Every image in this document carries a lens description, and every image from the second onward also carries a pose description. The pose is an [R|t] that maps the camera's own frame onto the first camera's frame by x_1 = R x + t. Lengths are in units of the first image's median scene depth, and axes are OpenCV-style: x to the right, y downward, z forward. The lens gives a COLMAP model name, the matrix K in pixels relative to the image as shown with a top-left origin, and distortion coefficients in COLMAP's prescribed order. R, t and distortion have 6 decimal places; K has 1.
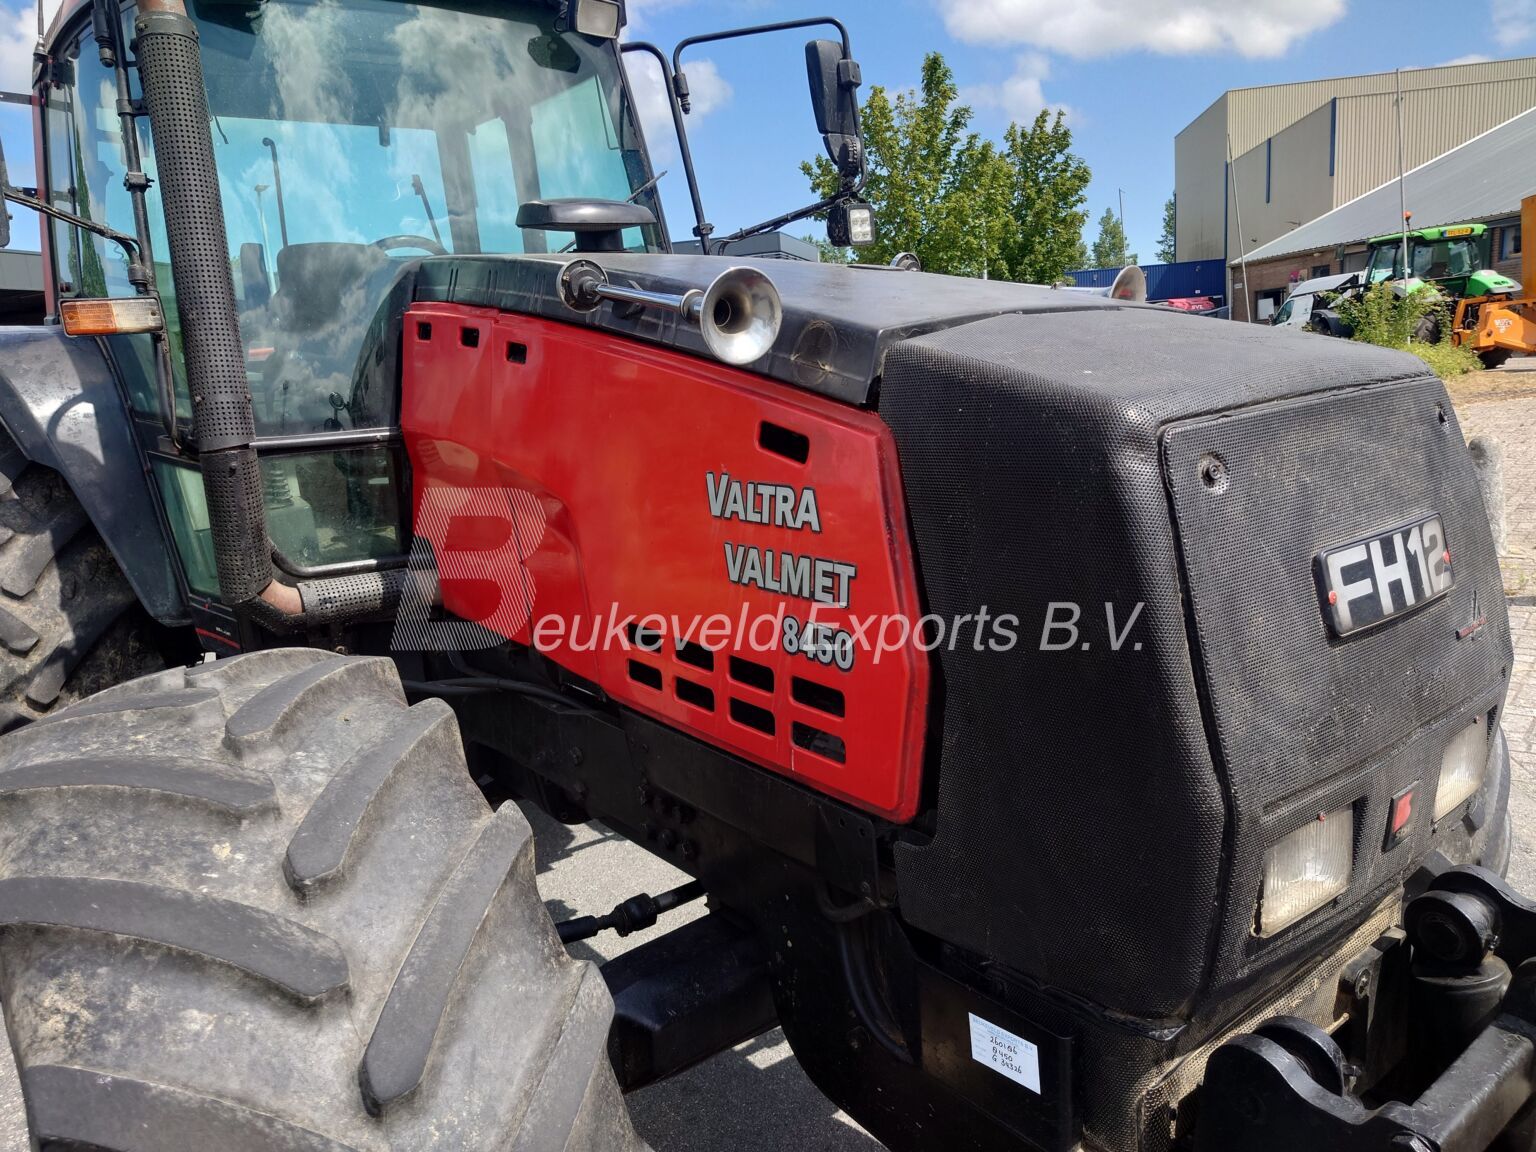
lens RADIAL K [[1108.9, 0, 782.8], [0, 1108.9, 588.6], [0, 0, 1]] dist [-0.010194, 0.016939]
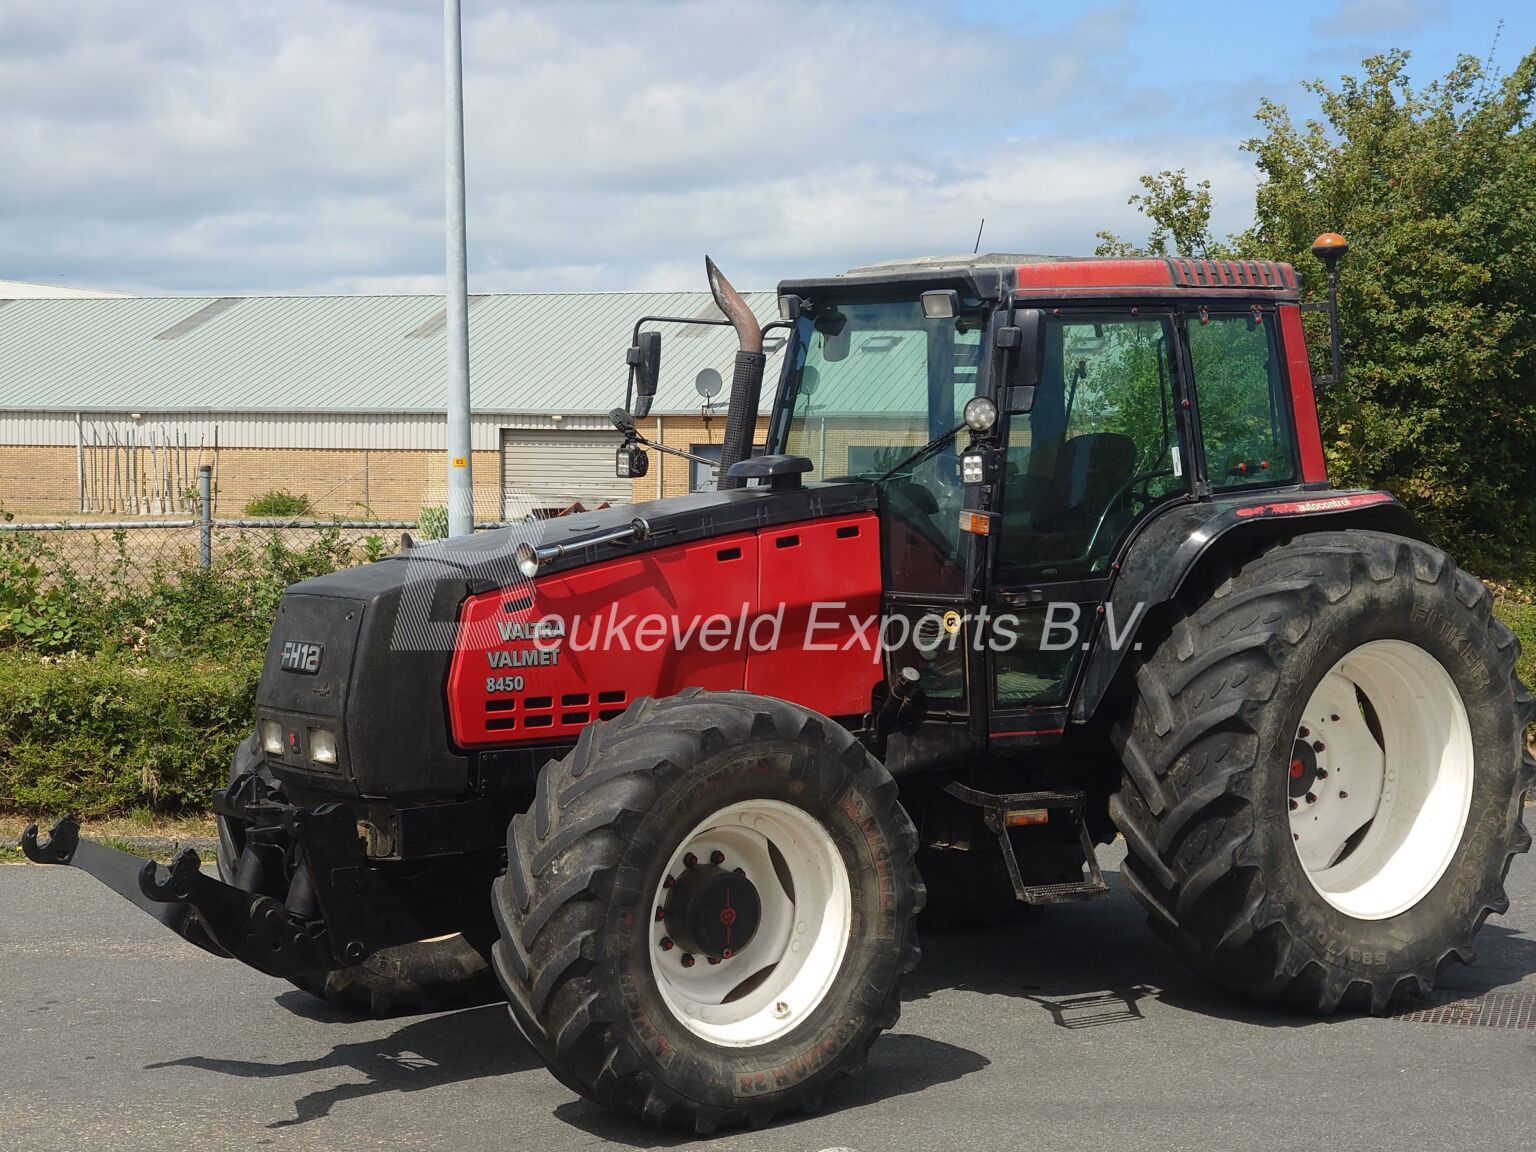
lens RADIAL K [[2681.1, 0, 754.0], [0, 2681.1, 576.5], [0, 0, 1]] dist [0.007544, 0.000000]
pose [[-0.037401, 0.118283, -0.992275, 3.206164], [-0.214023, 0.968981, 0.123573, -0.577801], [0.976112, 0.216992, -0.010925, 0.931992]]
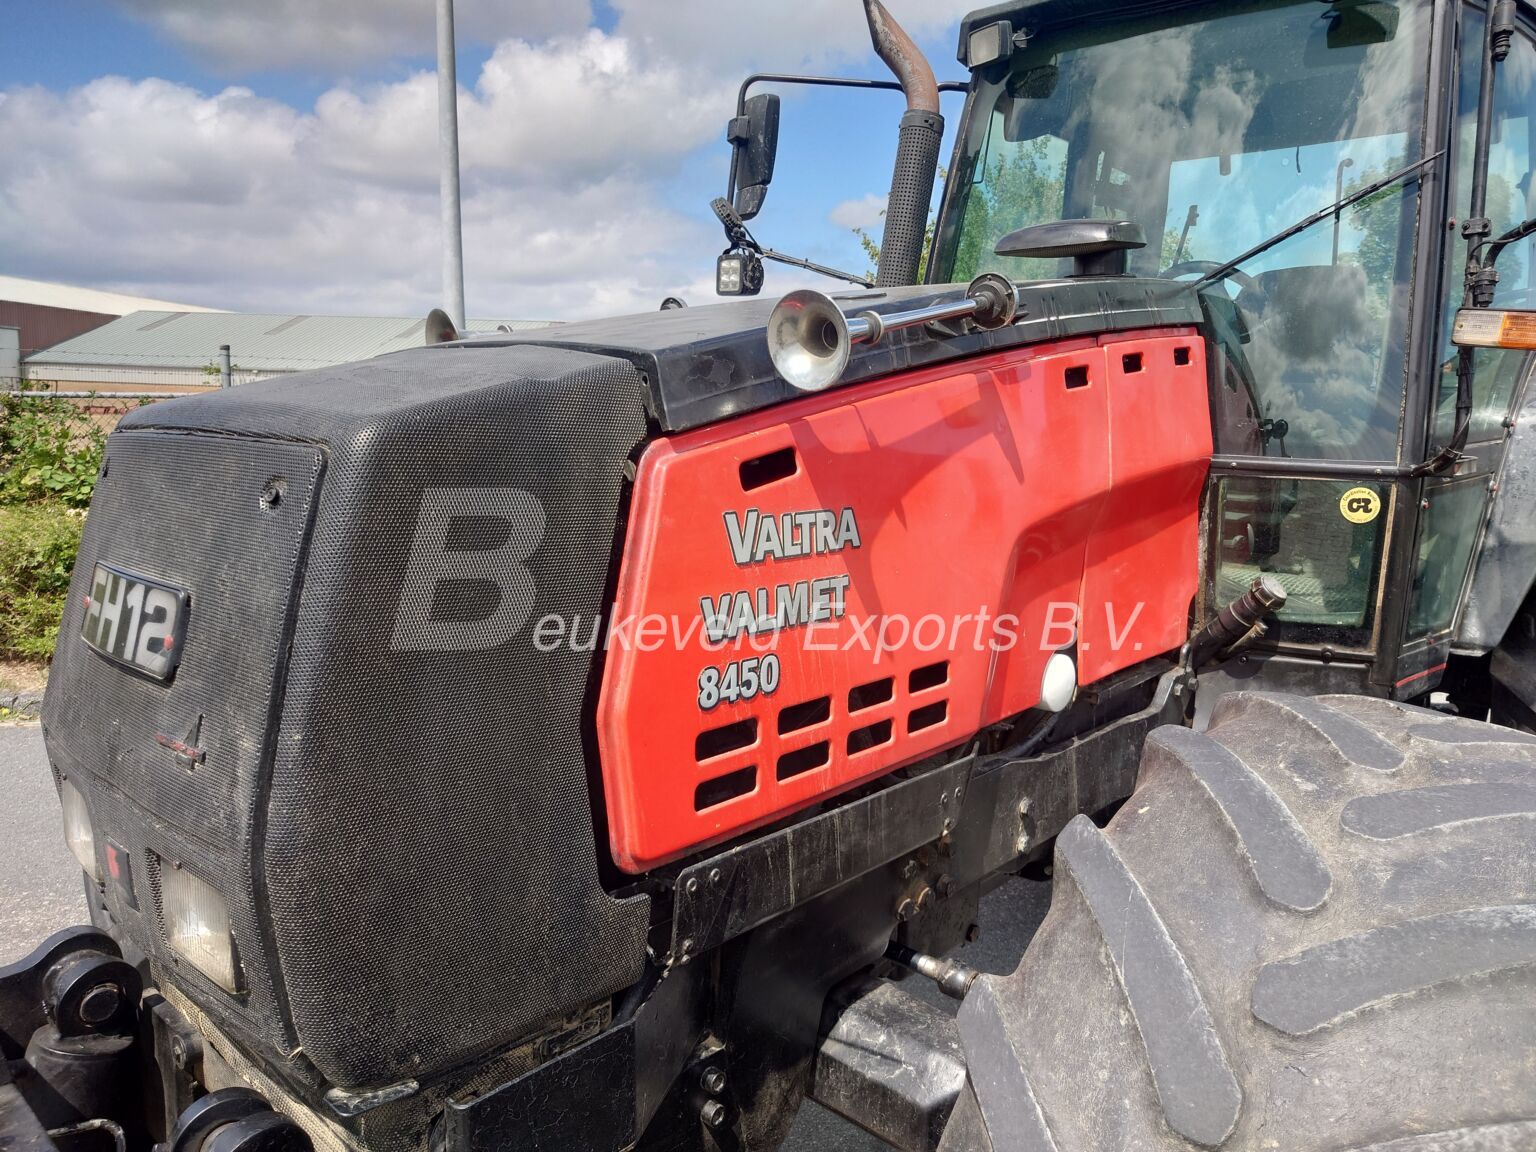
lens RADIAL K [[1108.9, 0, 774.3], [0, 1108.9, 578.4], [0, 0, 1]] dist [-0.010194, 0.016939]
pose [[0.156554, 0.222494, -0.962282, 0.655808], [-0.248957, 0.951726, 0.179551, -0.151887], [0.955778, 0.211457, 0.204388, 0.559434]]
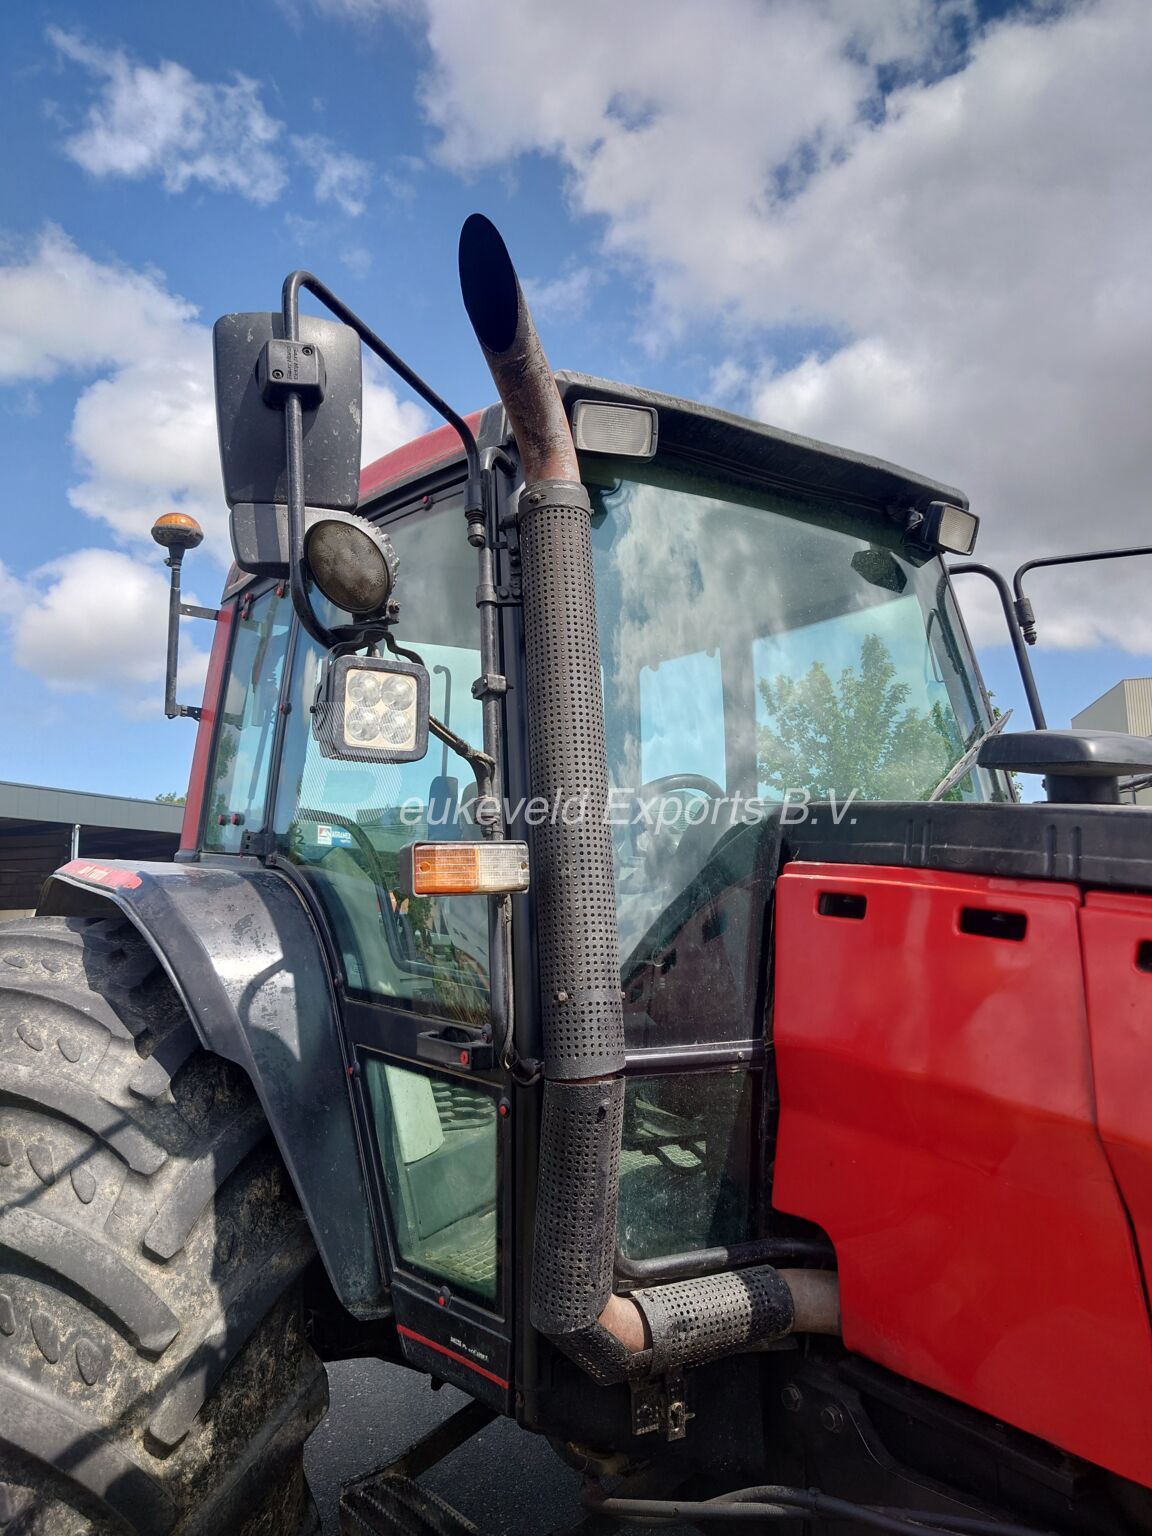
lens RADIAL K [[1108.9, 0, 572.5], [0, 1108.9, 763.2], [0, 0, 1]] dist [-0.010194, 0.016939]
pose [[0.995143, 0.037079, -0.091190, -0.387711], [-0.065067, 0.942896, -0.326671, -0.072542], [0.073870, 0.331018, 0.940729, 0.282882]]
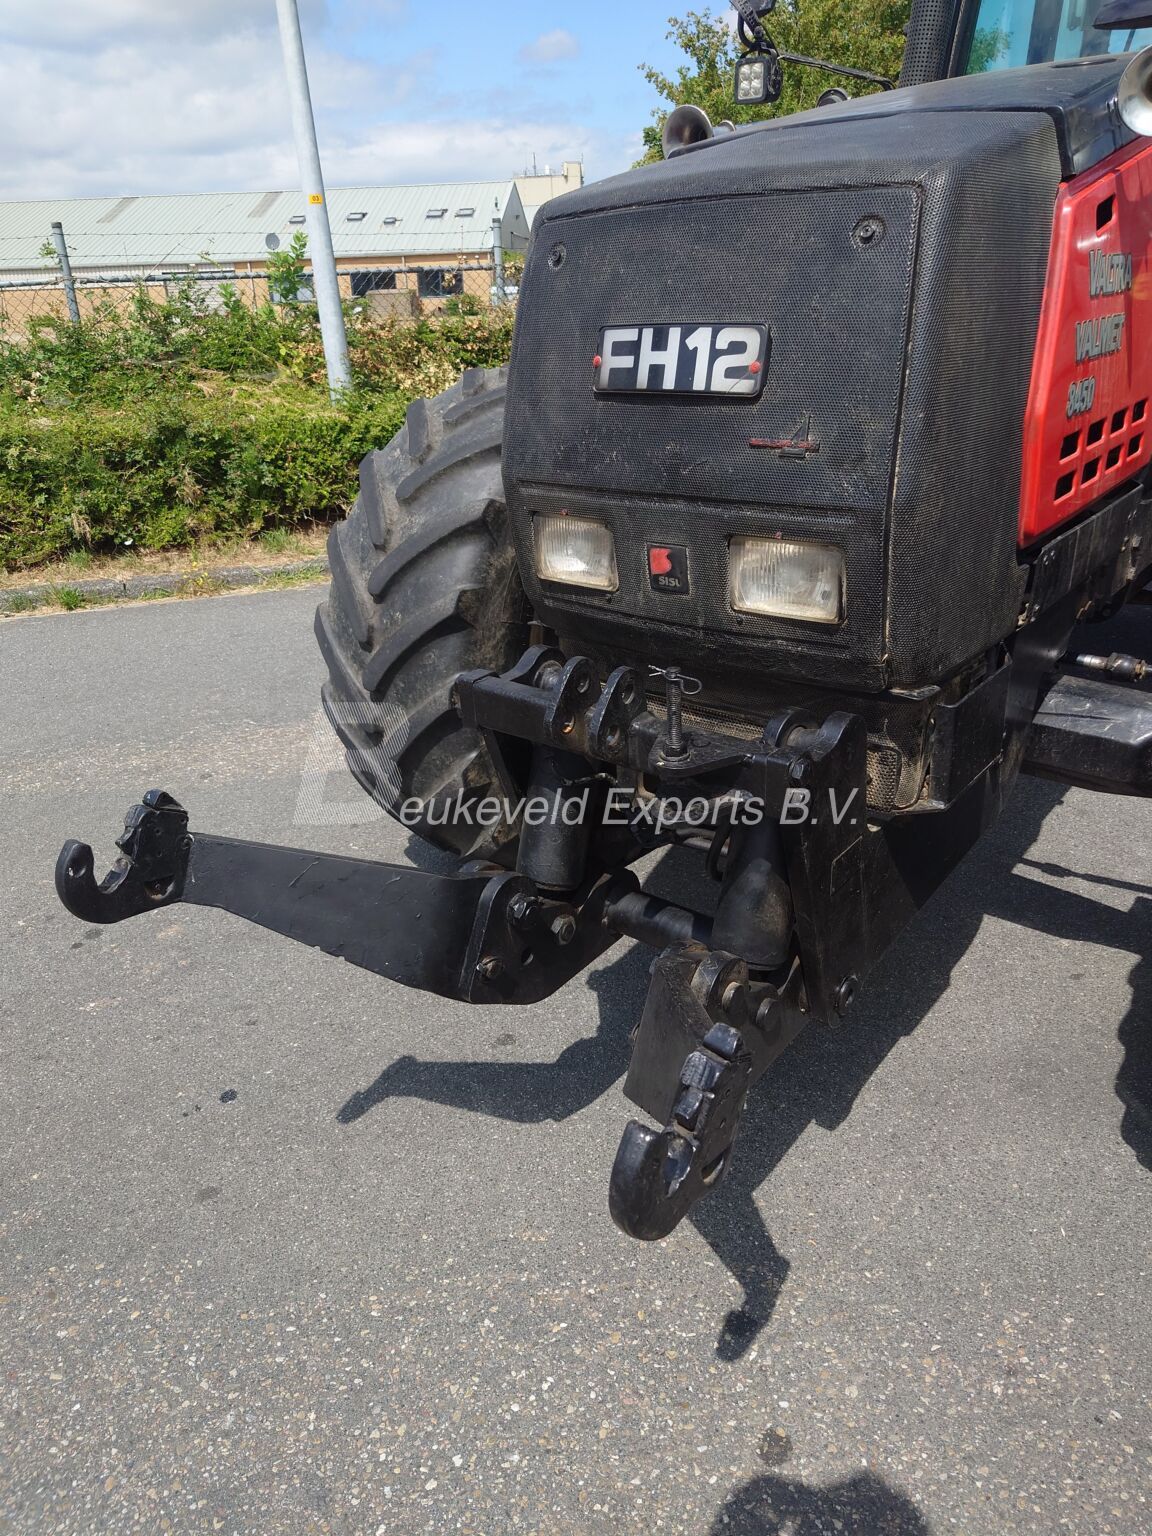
lens RADIAL K [[1108.9, 0, 579.0], [0, 1108.9, 754.0], [0, 0, 1]] dist [-0.010194, 0.016939]
pose [[0.221366, 0.441385, -0.869584, 0.750059], [-0.185212, 0.894506, 0.406886, -0.043964], [0.957441, 0.070987, 0.279763, 0.244537]]
